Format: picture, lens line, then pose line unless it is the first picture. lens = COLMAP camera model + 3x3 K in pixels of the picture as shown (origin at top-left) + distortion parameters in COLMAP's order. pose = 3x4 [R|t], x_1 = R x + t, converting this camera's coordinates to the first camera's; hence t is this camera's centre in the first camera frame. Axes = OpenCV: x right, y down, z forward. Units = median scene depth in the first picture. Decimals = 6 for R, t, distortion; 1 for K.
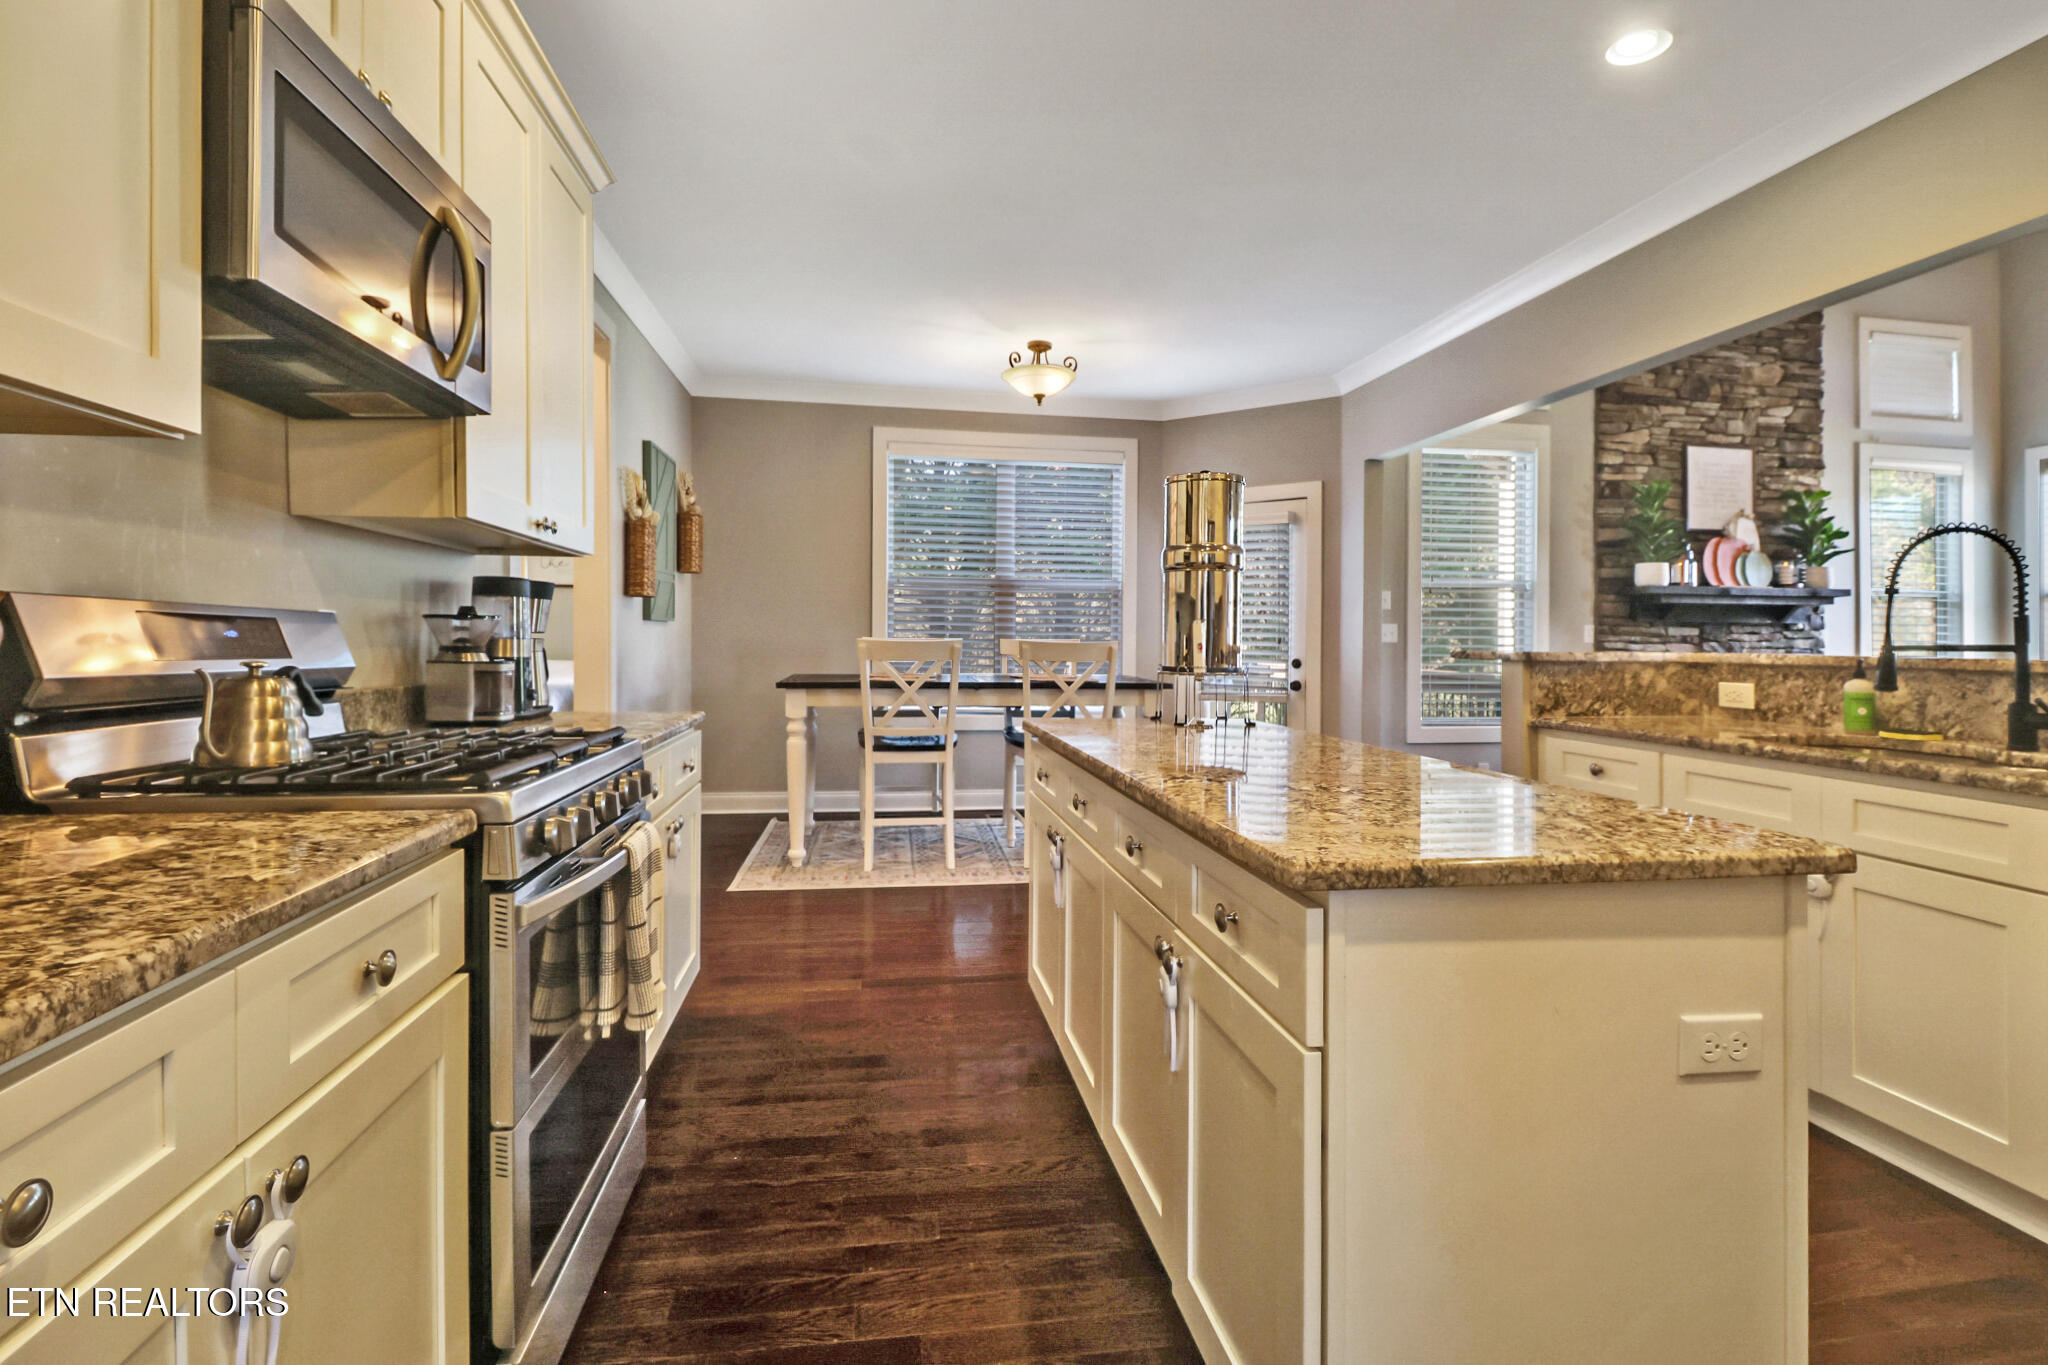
lens RADIAL K [[954.9, 0, 1028.8], [0, 954.9, 638.8], [0, 0, 1]] dist [0.004143, -0.008547]
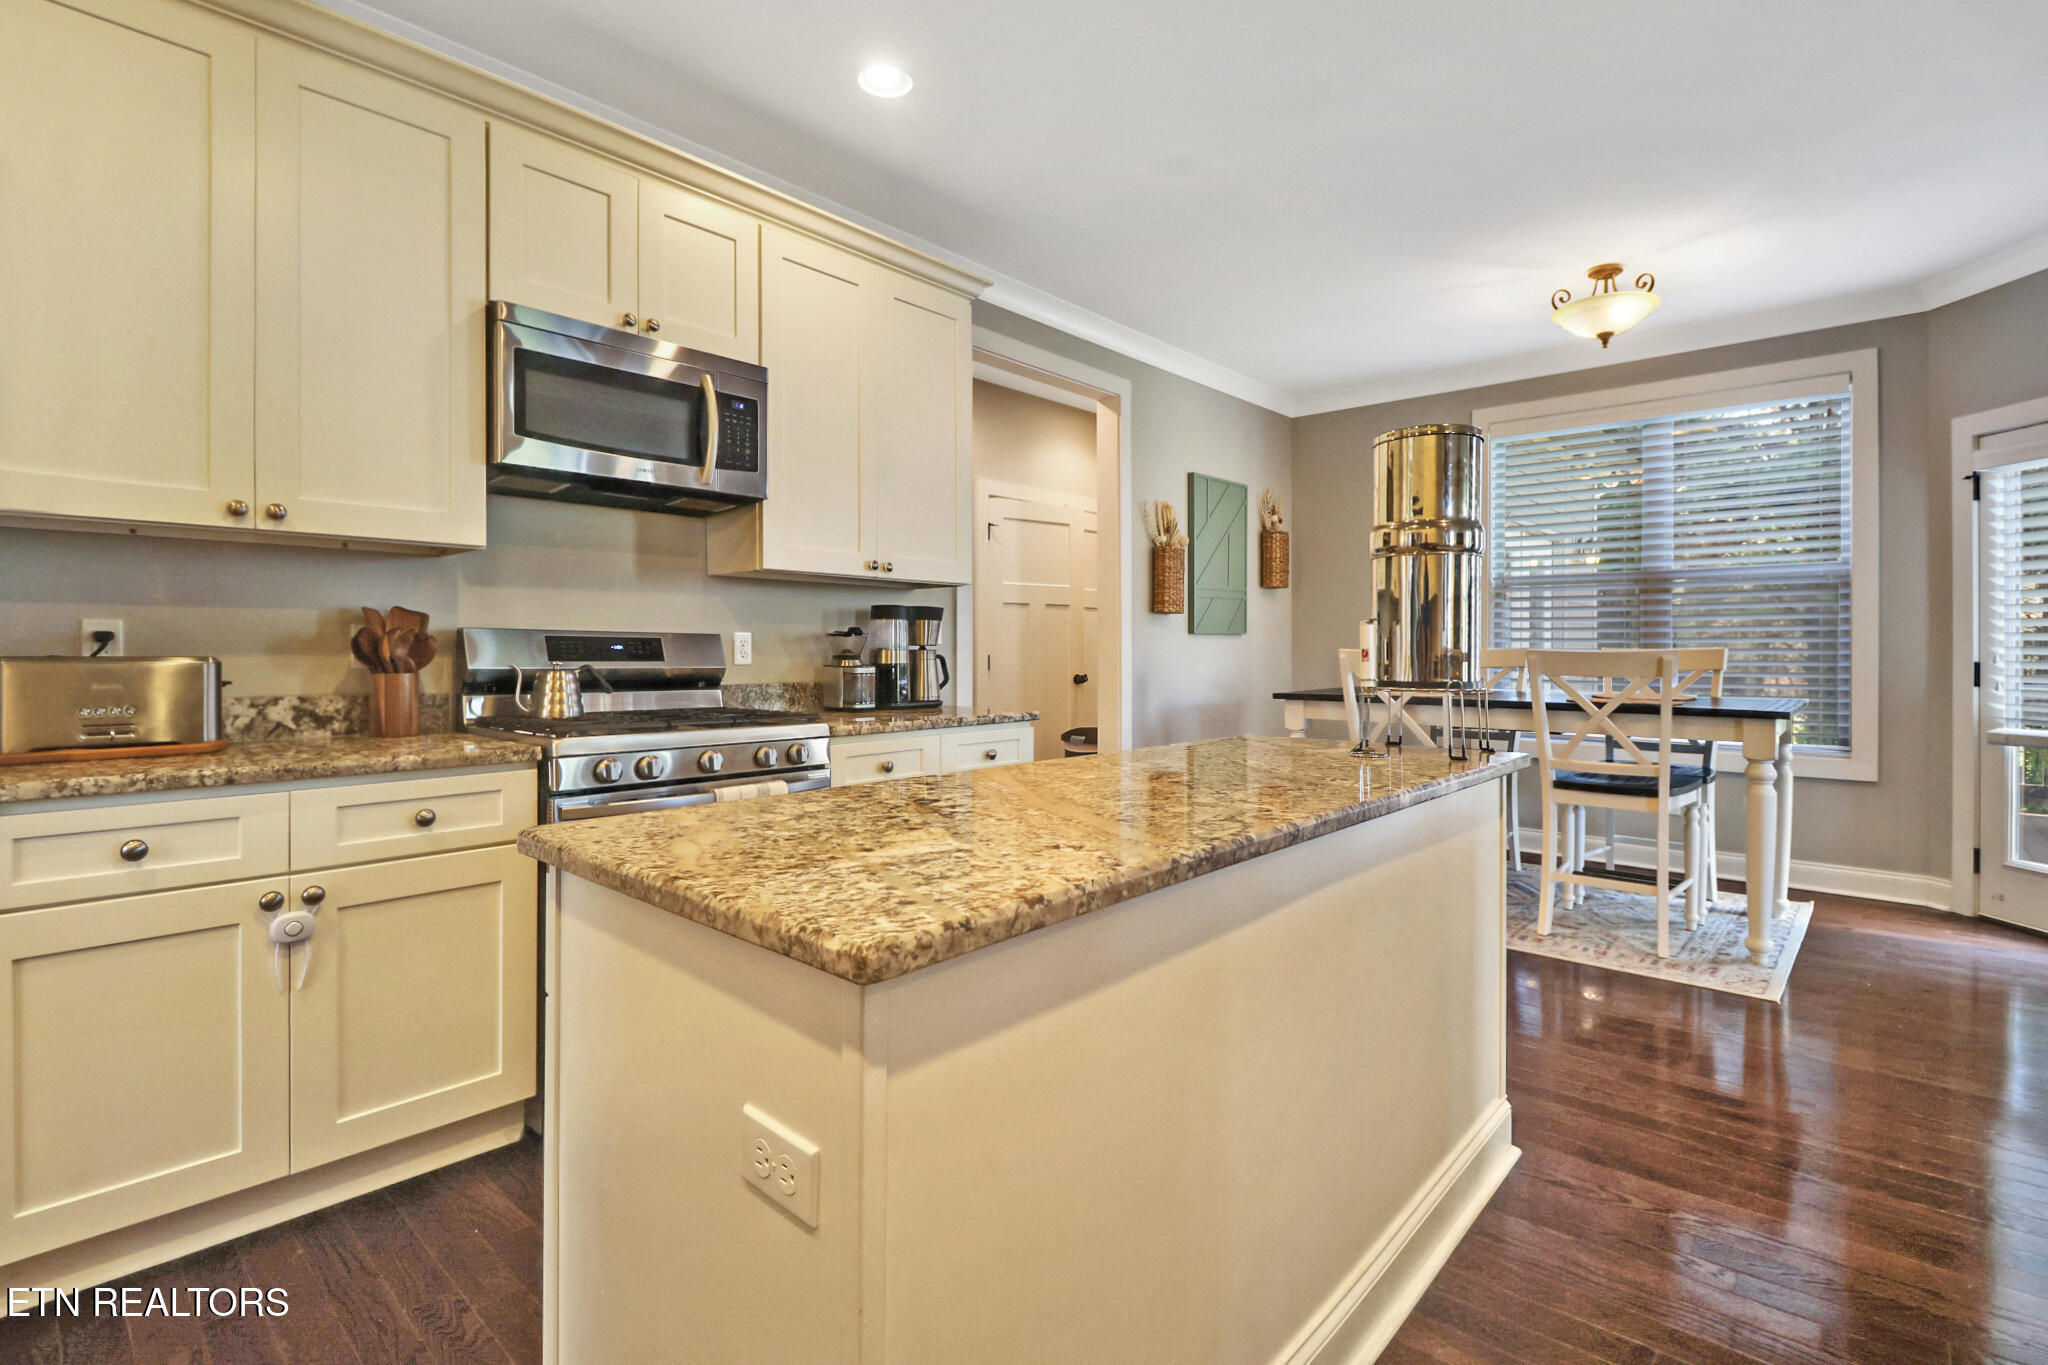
lens RADIAL K [[954.9, 0, 1037.0], [0, 954.9, 650.1], [0, 0, 1]] dist [0.004143, -0.008547]
pose [[0.624429, -0.007825, -0.781043, 0.266665], [0.004364, 0.999969, -0.006530, 0.003954], [0.781070, 0.000669, 0.624443, 0.125639]]
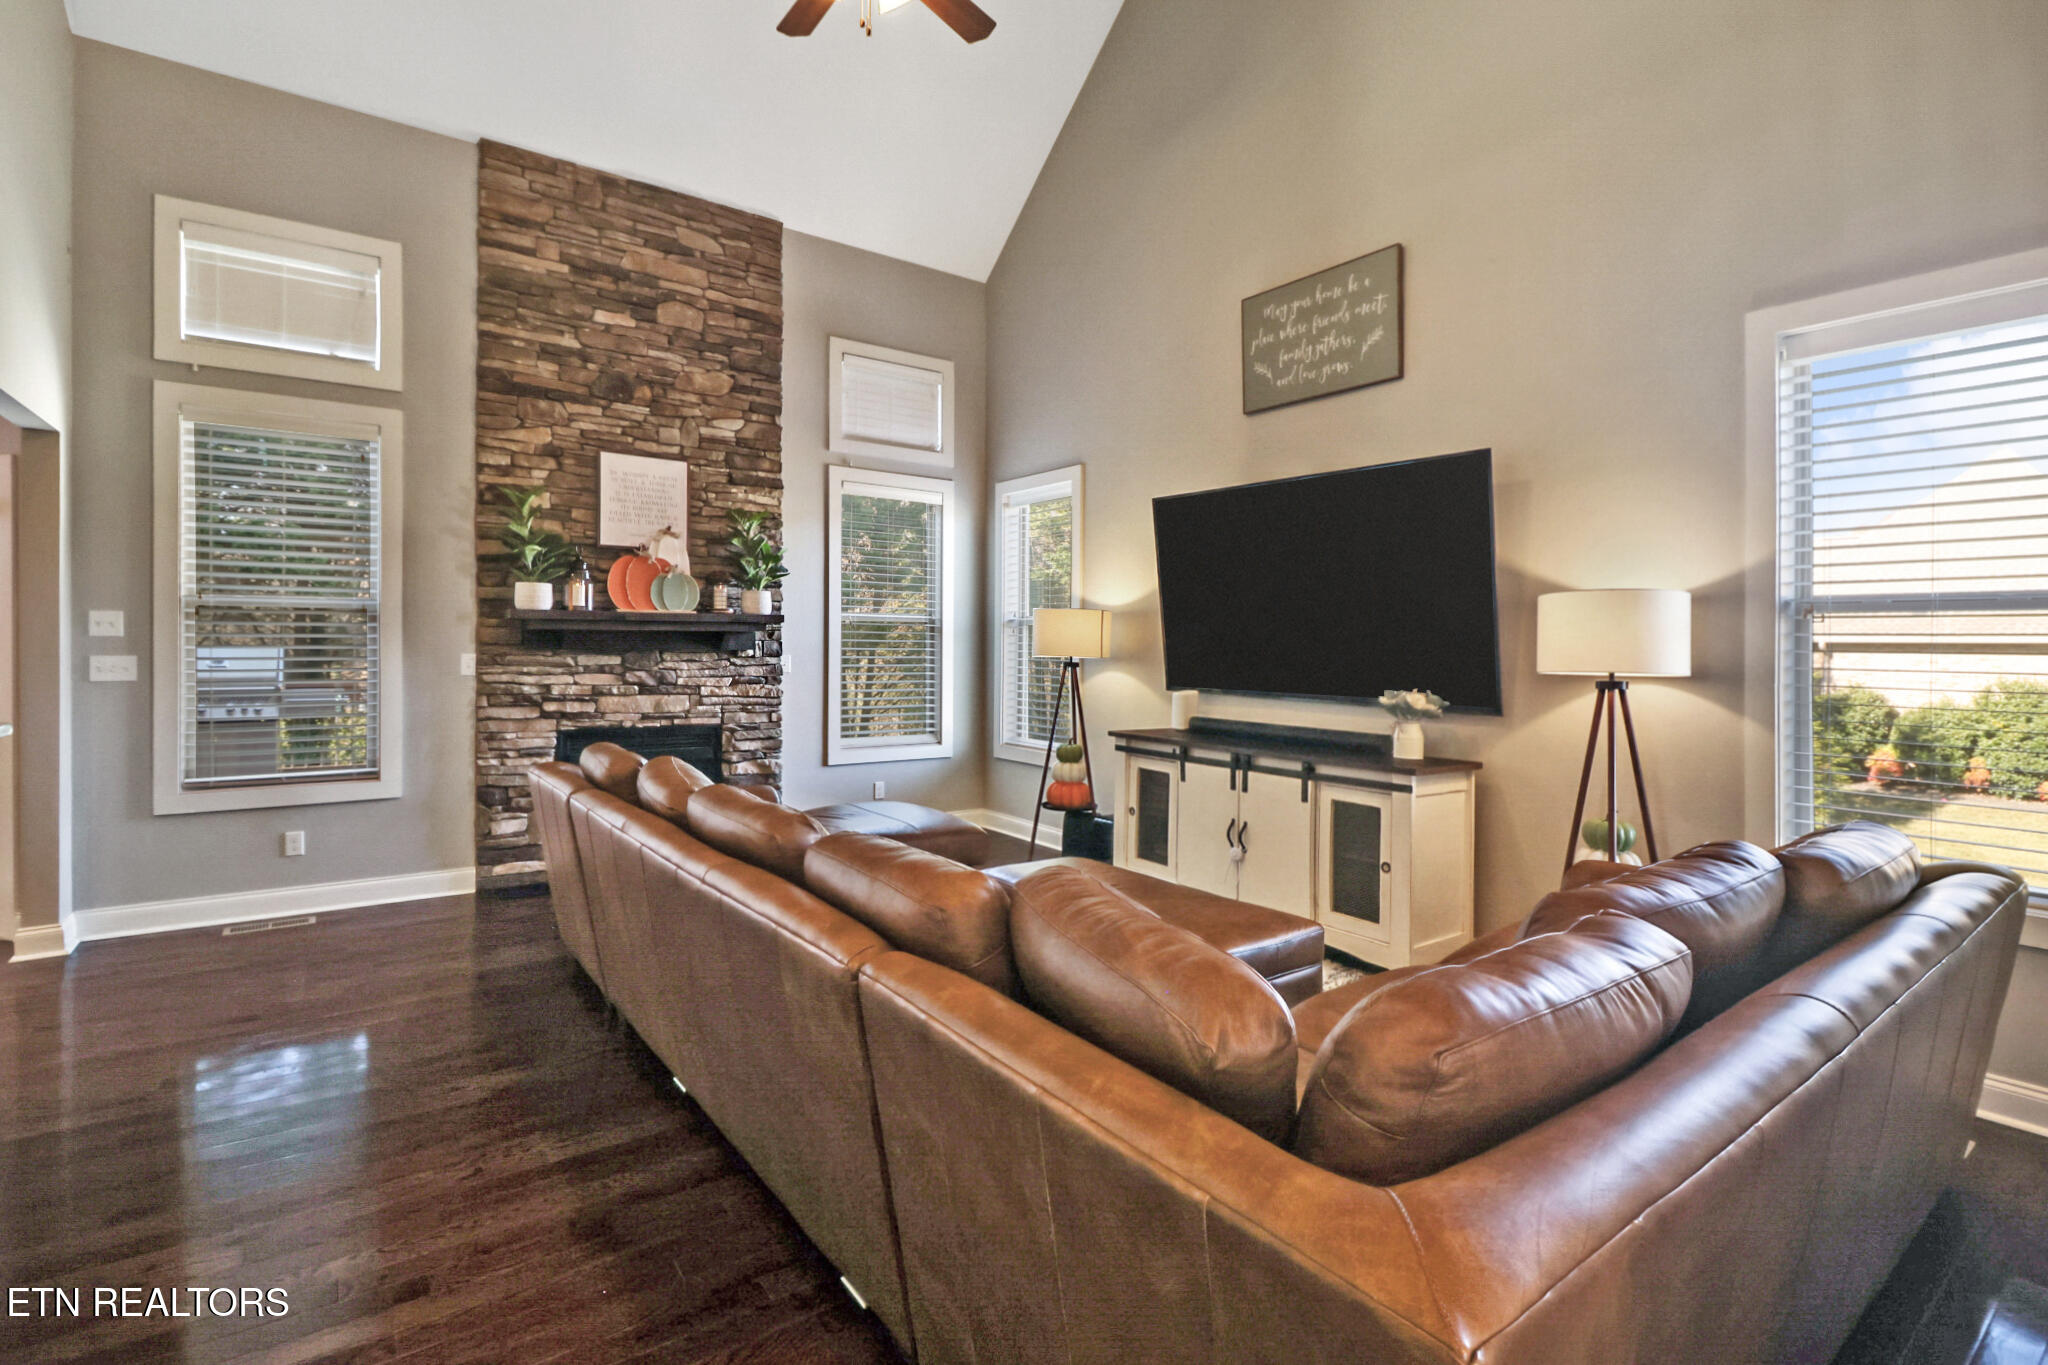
lens RADIAL K [[954.9, 0, 1023.9], [0, 954.9, 654.7], [0, 0, 1]] dist [0.004143, -0.008547]
pose [[0.894958, -0.005073, 0.446123, 0.644542], [-0.003000, 0.999844, 0.017389, -0.029597], [-0.446141, -0.016901, 0.894803, 0.027008]]
